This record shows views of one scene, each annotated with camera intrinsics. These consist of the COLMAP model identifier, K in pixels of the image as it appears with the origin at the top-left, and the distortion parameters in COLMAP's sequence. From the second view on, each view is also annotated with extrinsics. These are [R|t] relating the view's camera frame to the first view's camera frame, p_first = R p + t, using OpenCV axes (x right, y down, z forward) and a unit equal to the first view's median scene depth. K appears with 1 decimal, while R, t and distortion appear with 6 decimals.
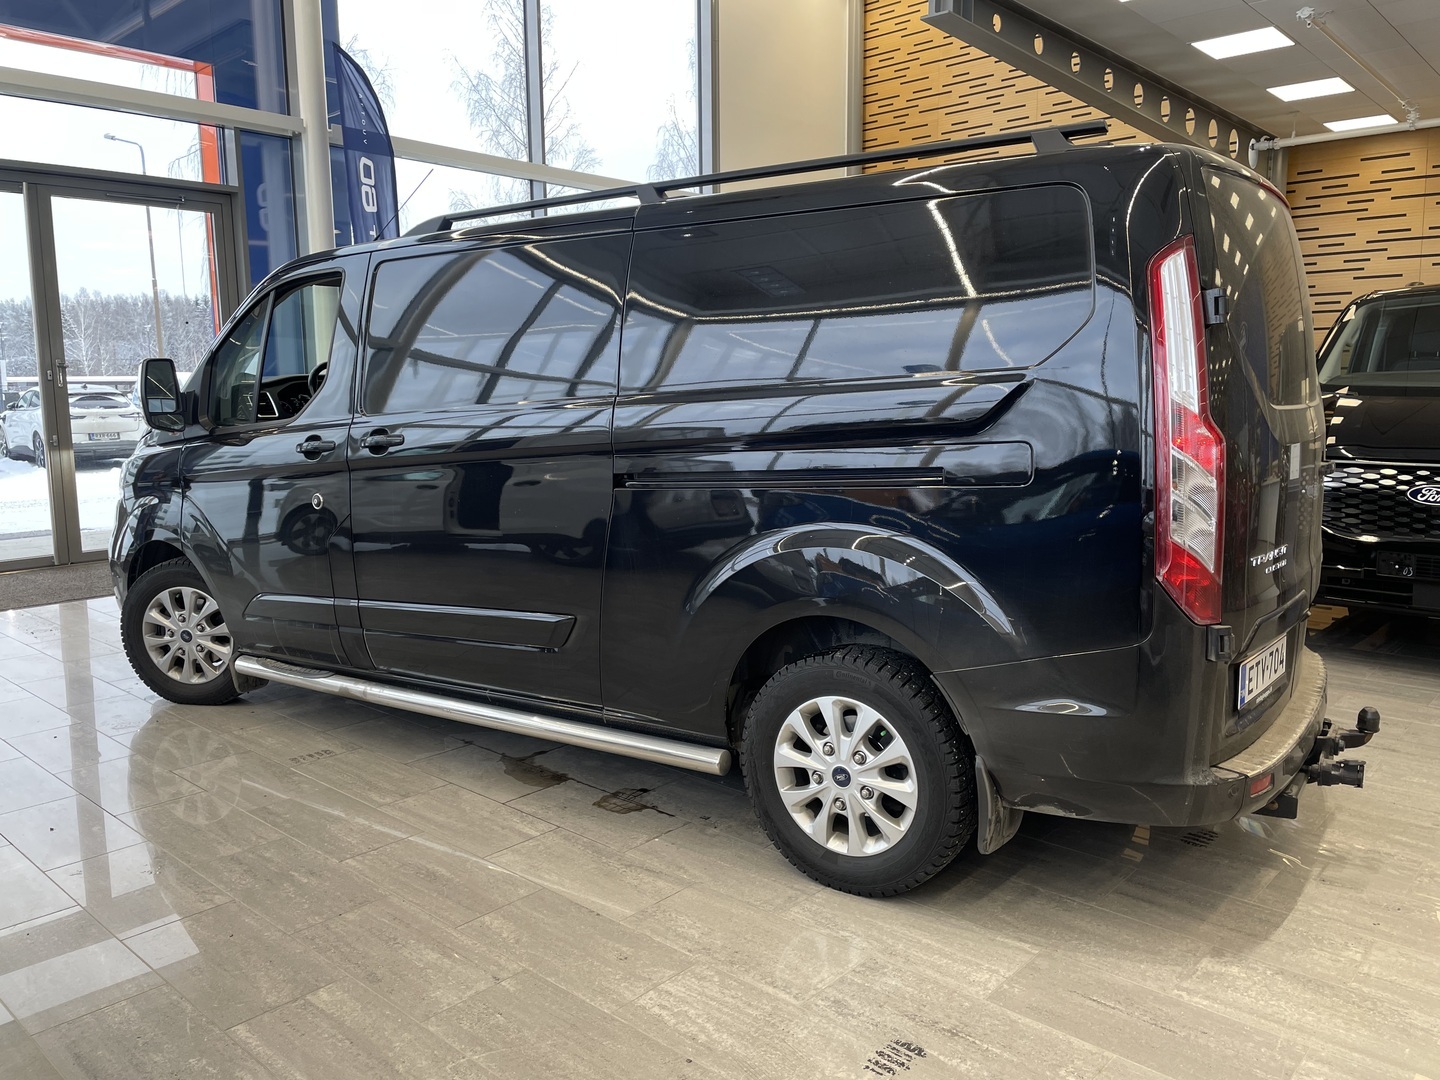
lens RADIAL K [[1104.8, 0, 713.8], [0, 1104.8, 537.9], [0, 0, 1]] dist [0.008343, -0.001485]
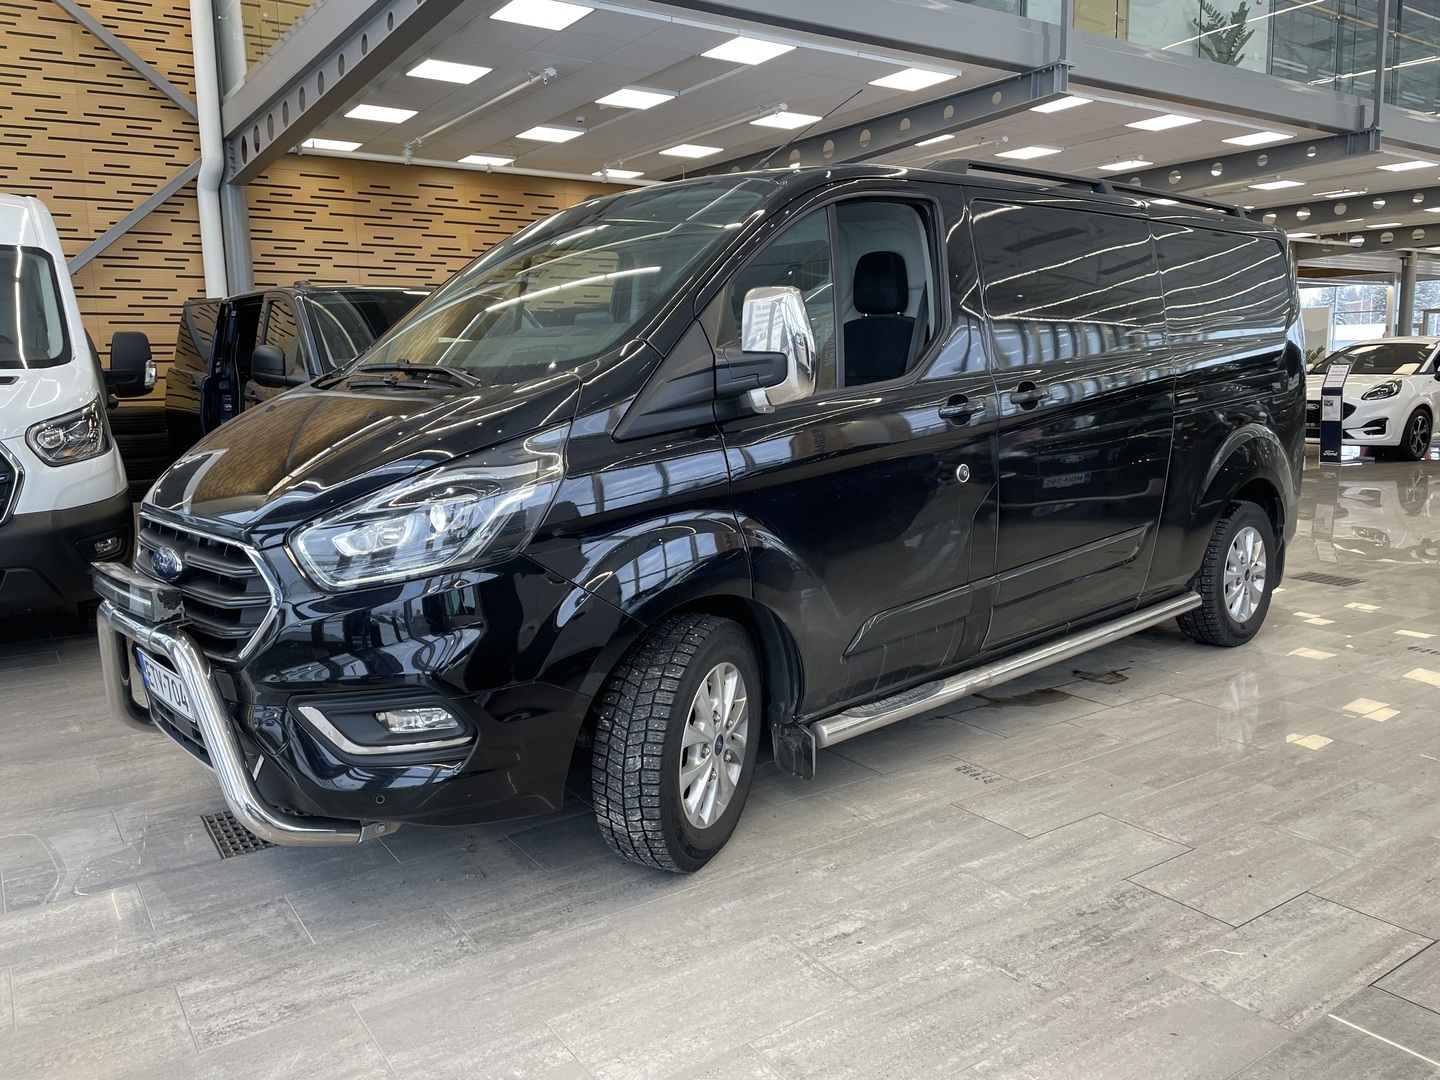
lens RADIAL K [[1104.8, 0, 713.4], [0, 1104.8, 539.0], [0, 0, 1]] dist [0.008343, -0.001485]
pose [[0.230494, -0.139937, 0.962959, -1.215302], [0.147177, 0.983234, 0.107655, -0.101047], [-0.961879, 0.116912, 0.247225, 0.979143]]
